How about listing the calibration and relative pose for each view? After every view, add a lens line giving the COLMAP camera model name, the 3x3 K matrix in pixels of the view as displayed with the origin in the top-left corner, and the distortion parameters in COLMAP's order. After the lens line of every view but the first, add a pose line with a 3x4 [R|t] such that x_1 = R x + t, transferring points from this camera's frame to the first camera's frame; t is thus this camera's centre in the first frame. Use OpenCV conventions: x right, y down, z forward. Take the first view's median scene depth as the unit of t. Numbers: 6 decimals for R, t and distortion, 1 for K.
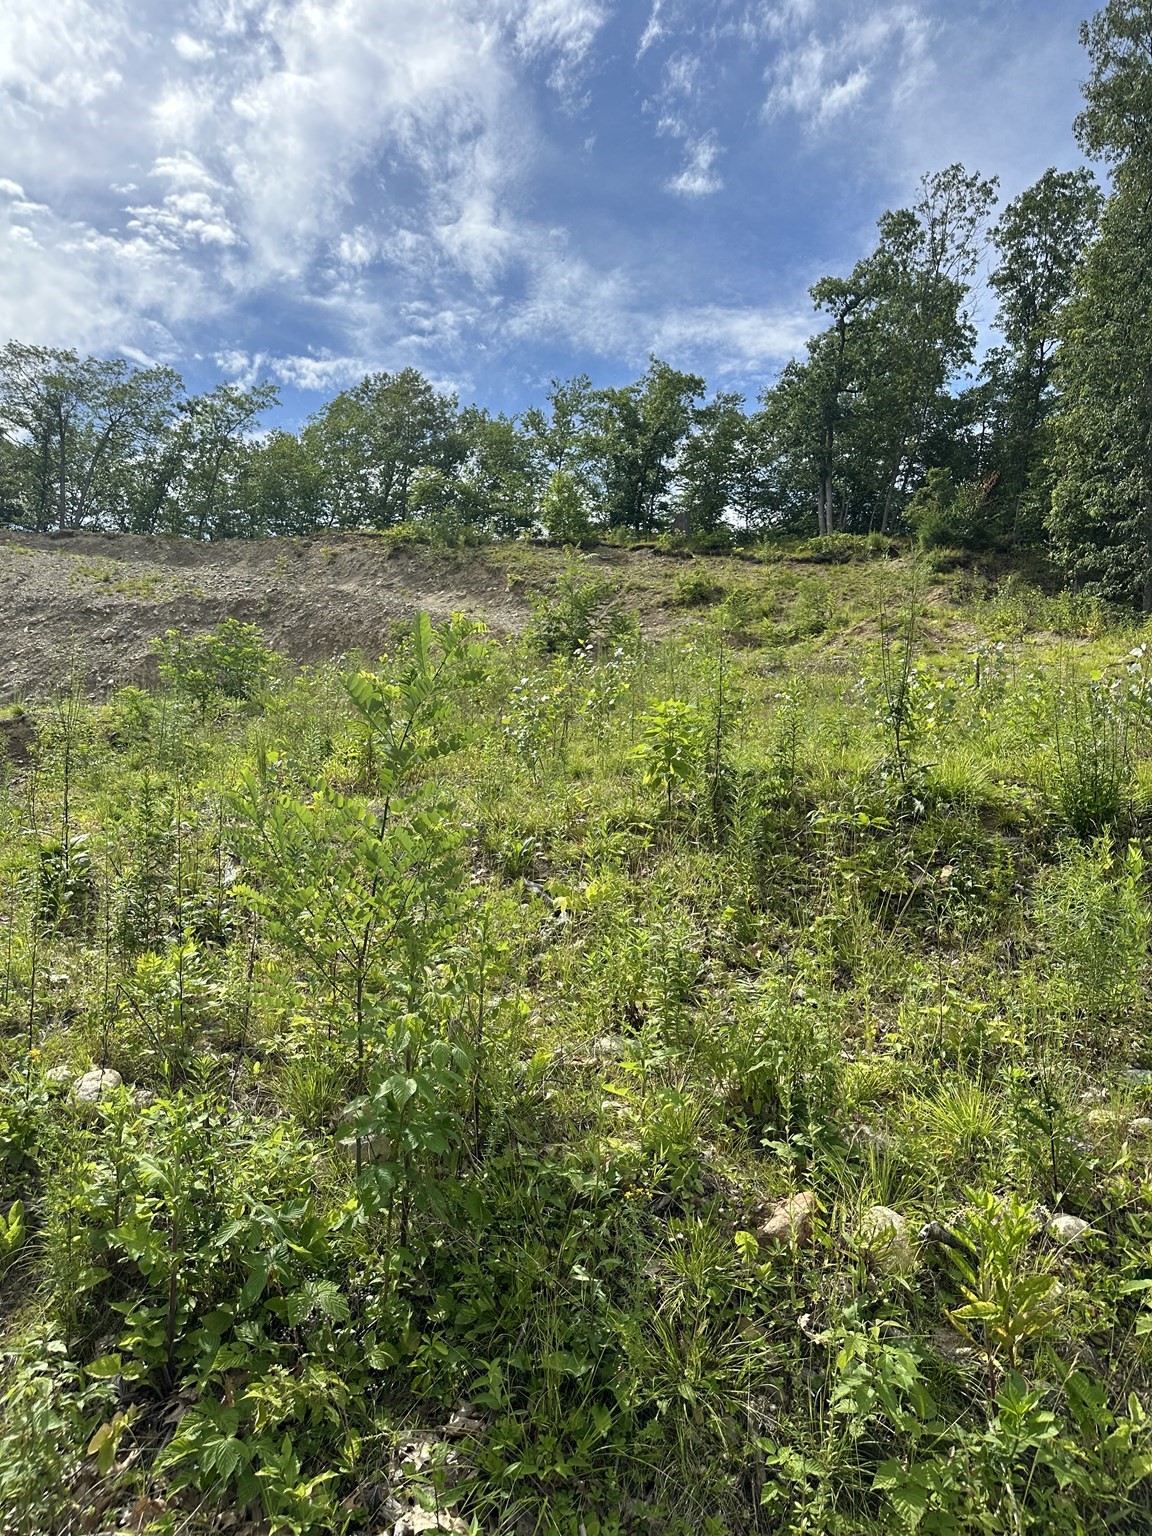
lens RADIAL K [[1209.0, 0, 583.6], [0, 1209.0, 725.9], [0, 0, 1]] dist [0.120244, -0.087138]
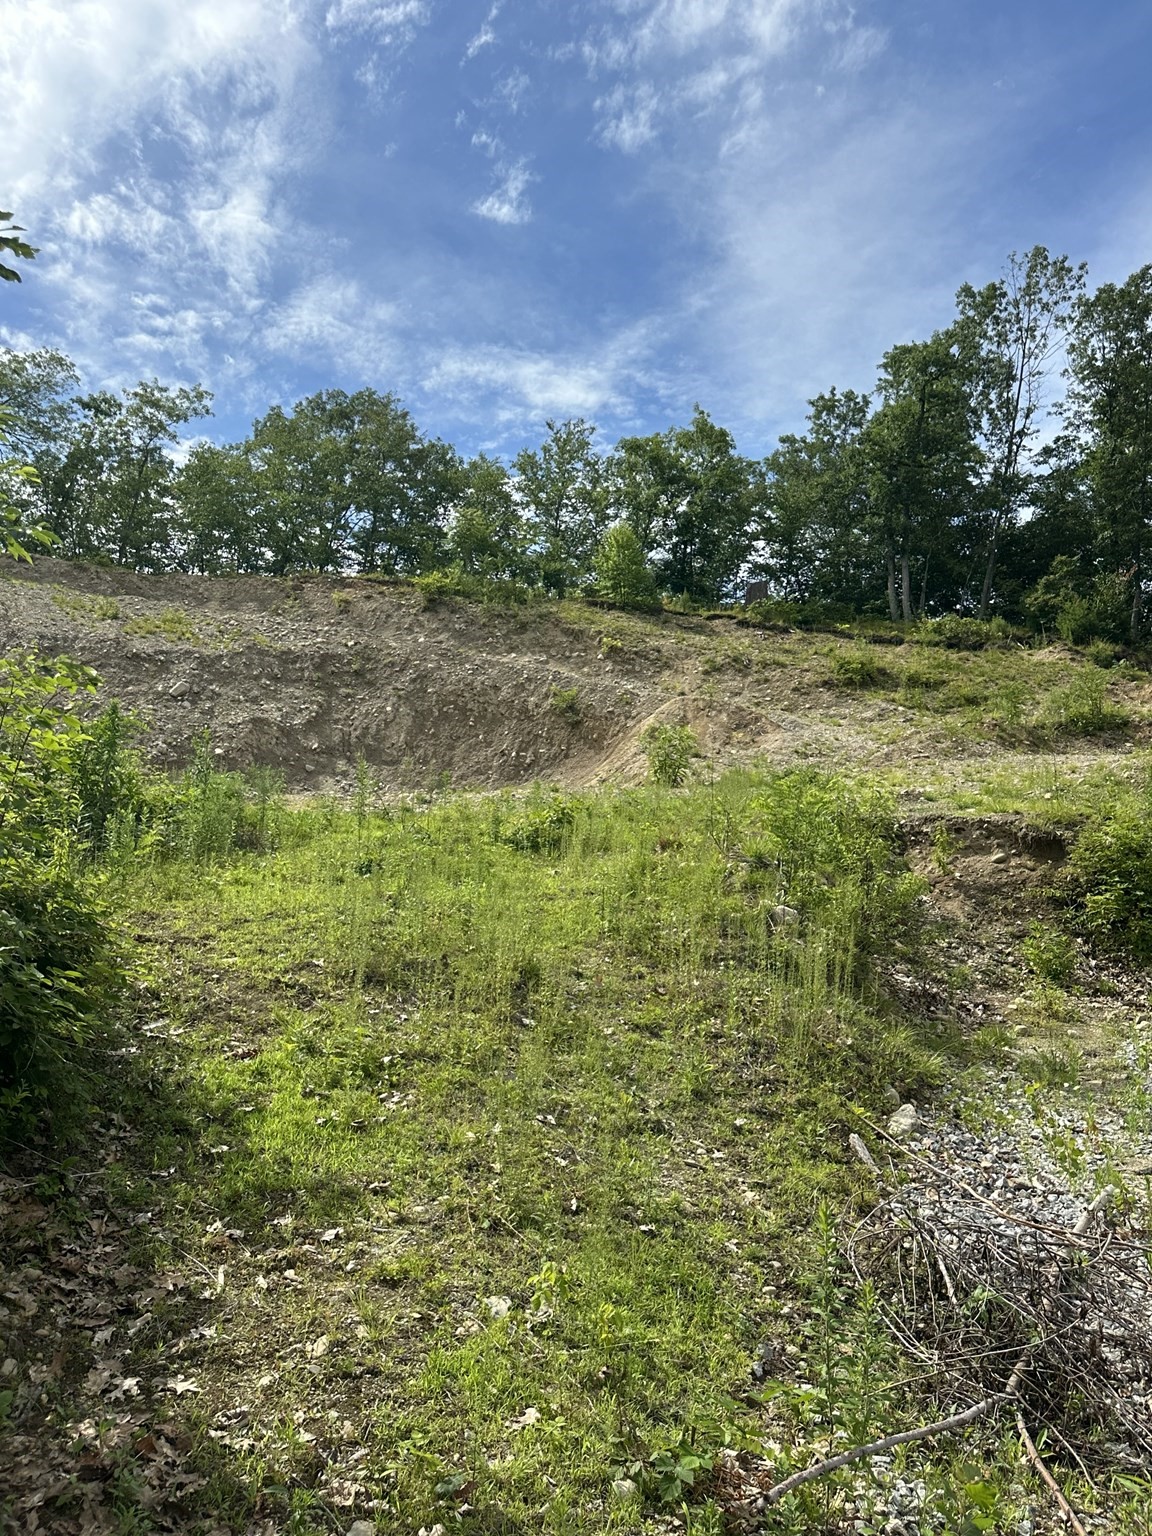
lens RADIAL K [[1347.8, 0, 622.9], [0, 1347.8, 770.8], [0, 0, 1]] dist [0.118258, -0.117282]
pose [[0.955941, 0.030077, 0.292012, -0.269496], [-0.021814, 0.999265, -0.031512, -0.001226], [-0.292746, 0.023753, 0.955895, 0.066507]]
